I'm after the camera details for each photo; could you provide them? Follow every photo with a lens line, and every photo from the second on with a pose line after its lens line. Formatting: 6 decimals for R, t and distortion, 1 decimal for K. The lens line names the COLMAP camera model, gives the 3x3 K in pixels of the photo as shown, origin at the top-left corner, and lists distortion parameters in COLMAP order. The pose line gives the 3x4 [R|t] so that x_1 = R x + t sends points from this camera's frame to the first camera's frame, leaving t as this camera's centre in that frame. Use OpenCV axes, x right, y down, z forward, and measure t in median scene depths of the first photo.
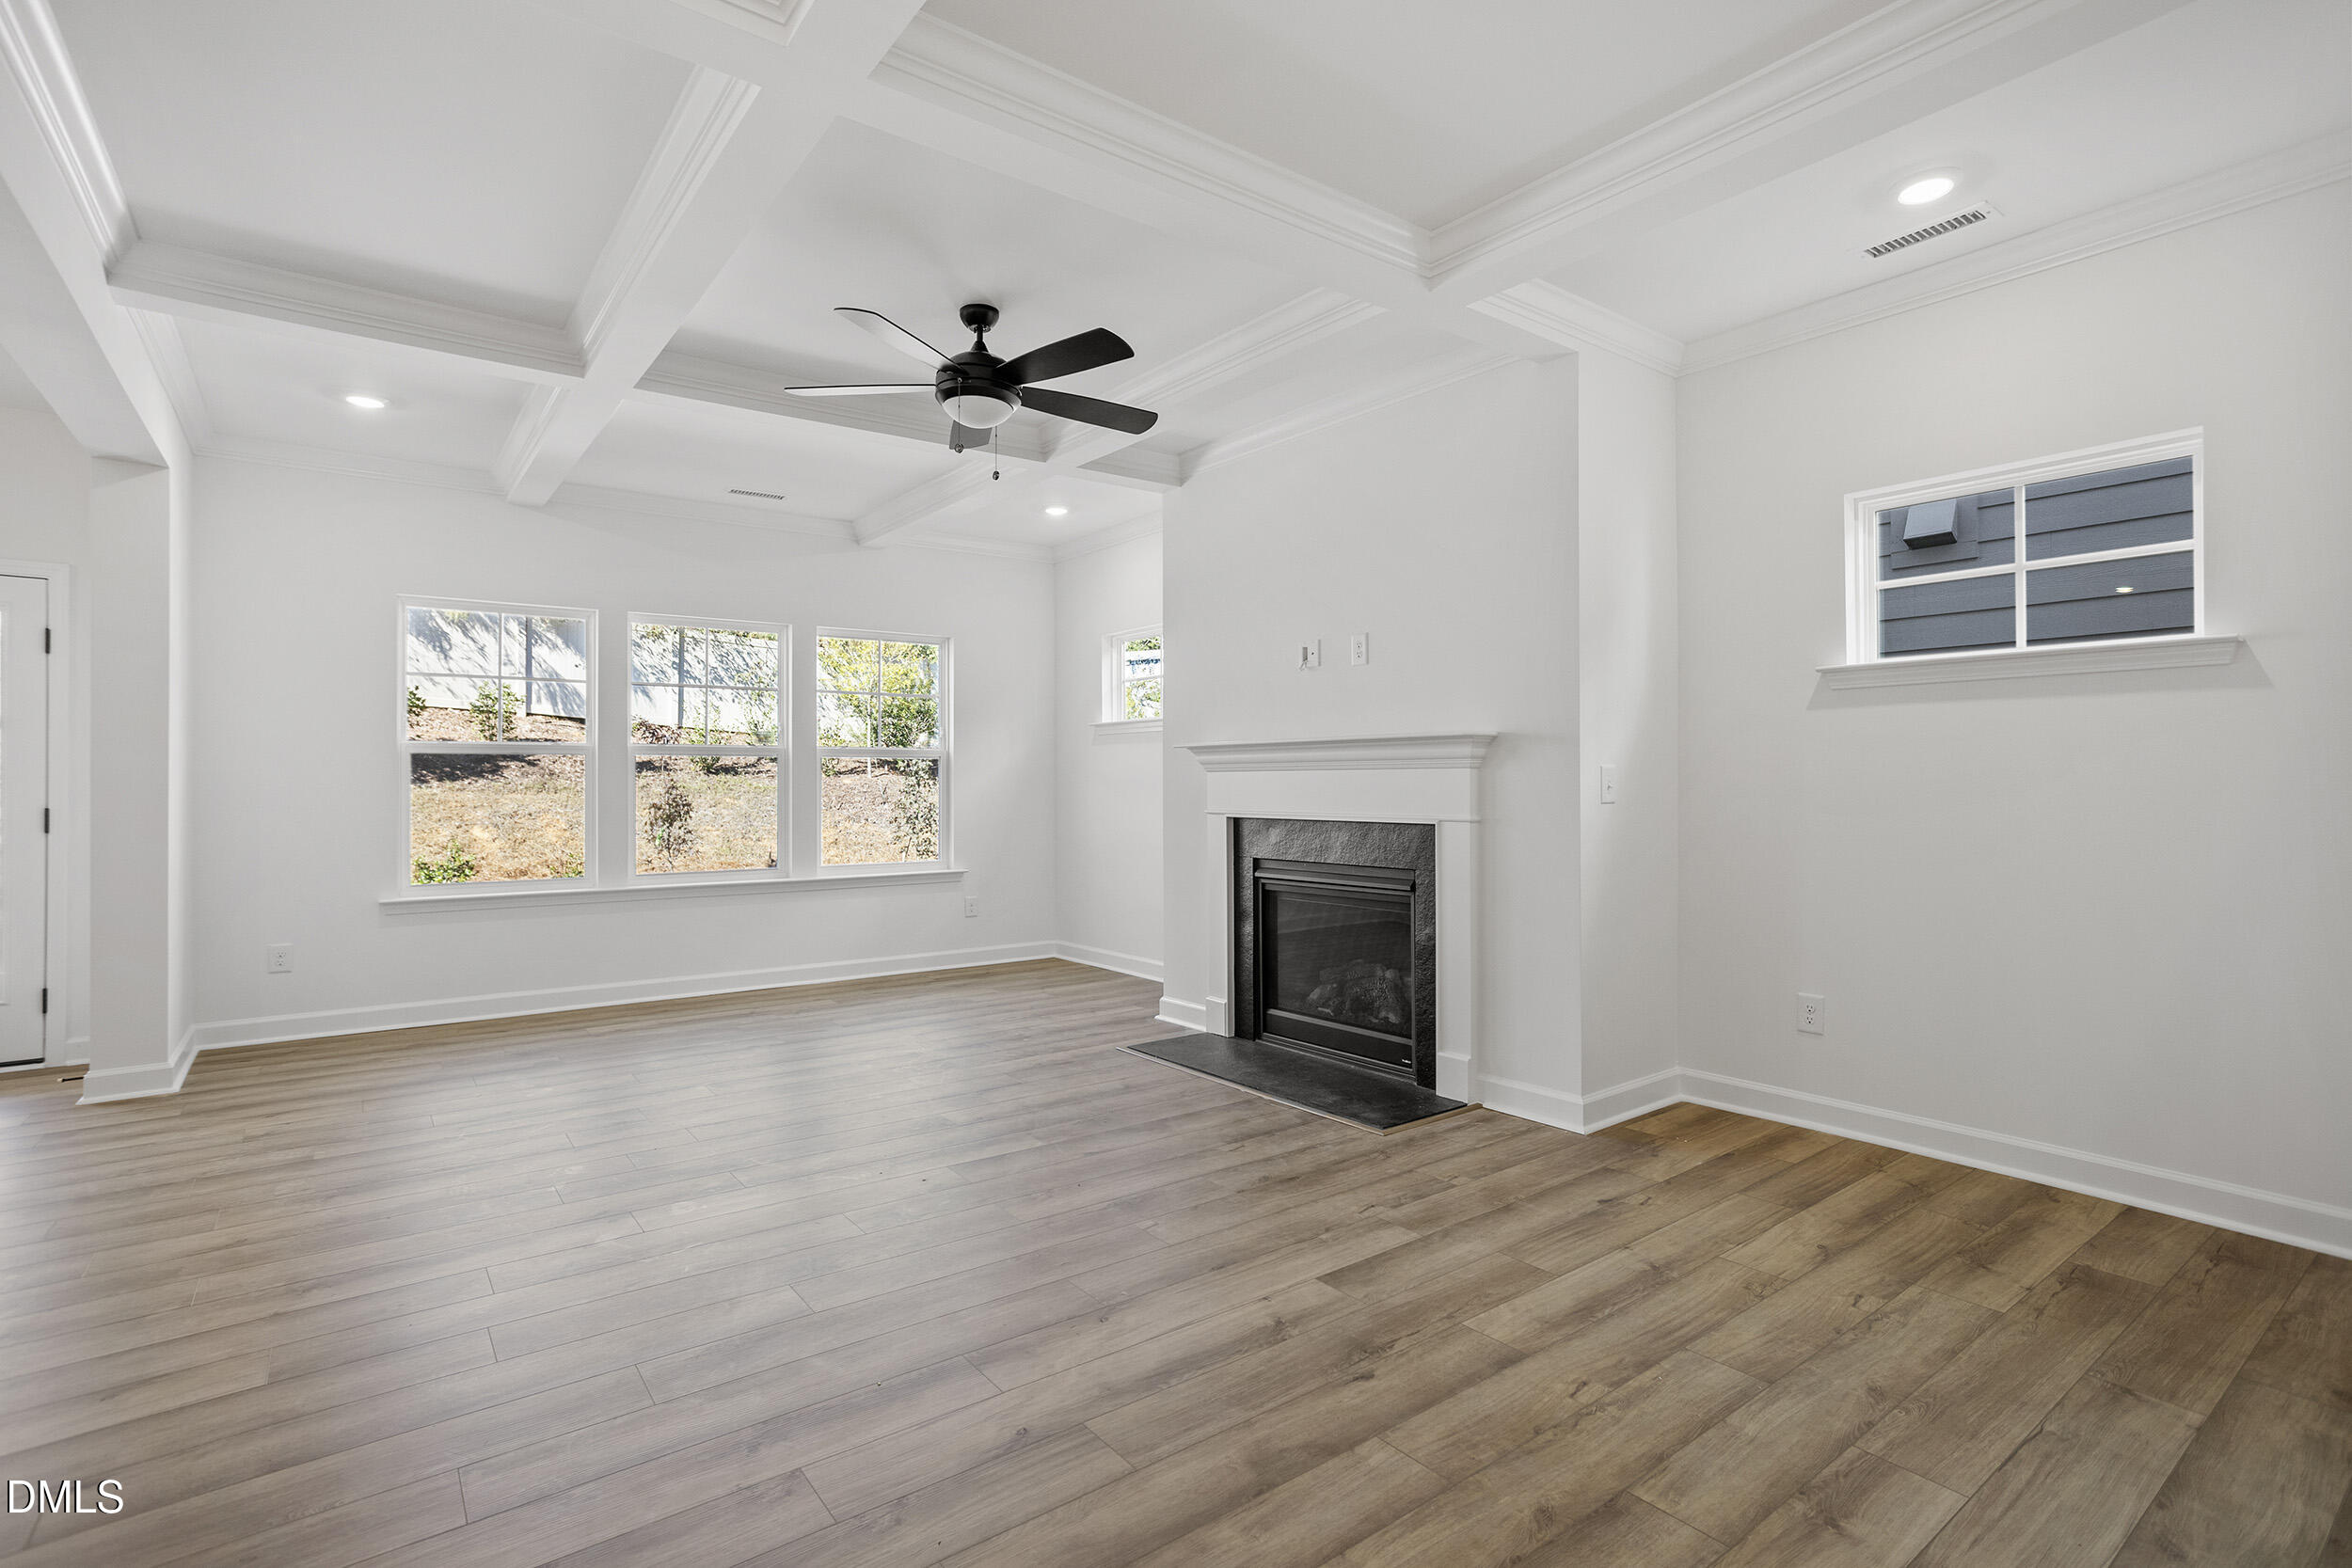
lens RADIAL K [[1114.1, 0, 1171.9], [0, 1114.1, 784.6], [0, 0, 1]] dist [-0.005438, -0.000846]
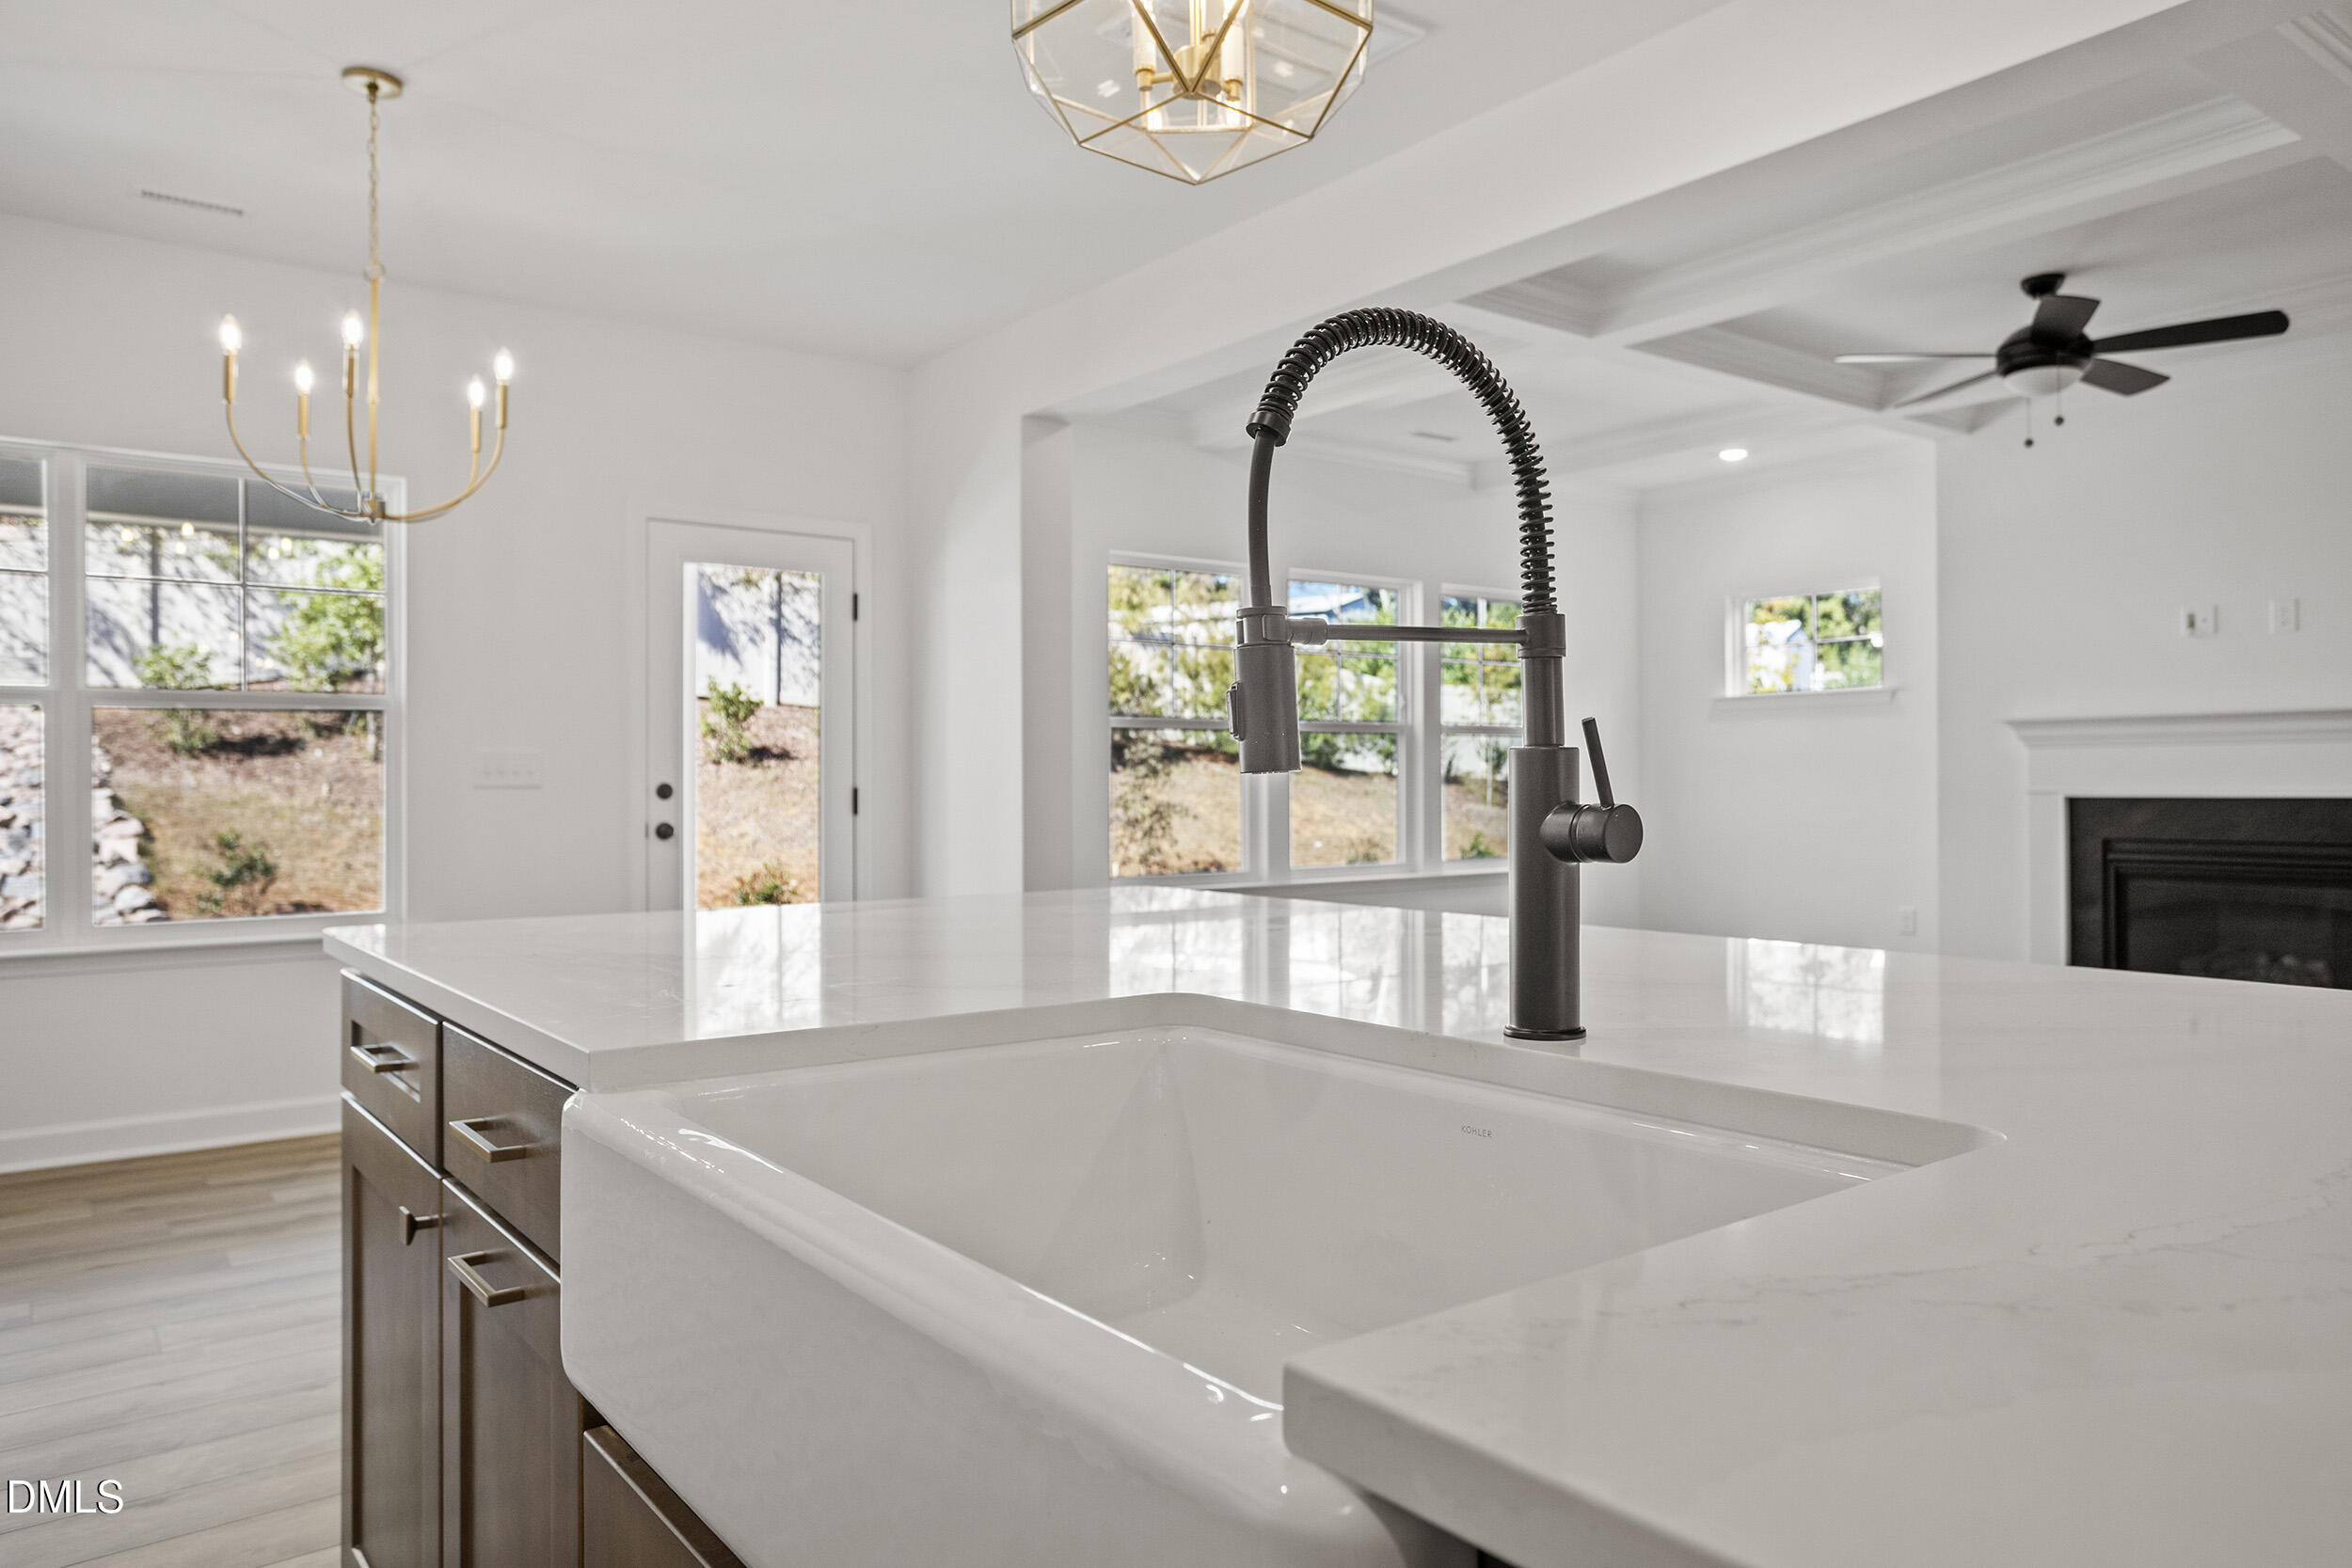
lens RADIAL K [[1556.9, 0, 1184.6], [0, 1556.9, 780.8], [0, 0, 1]] dist [0.005411, 0.002091]
pose [[0.999949, -0.002567, 0.009749, -0.493750], [0.002577, 0.999996, -0.001062, 0.011842], [-0.009746, 0.001087, 0.999952, -0.207071]]
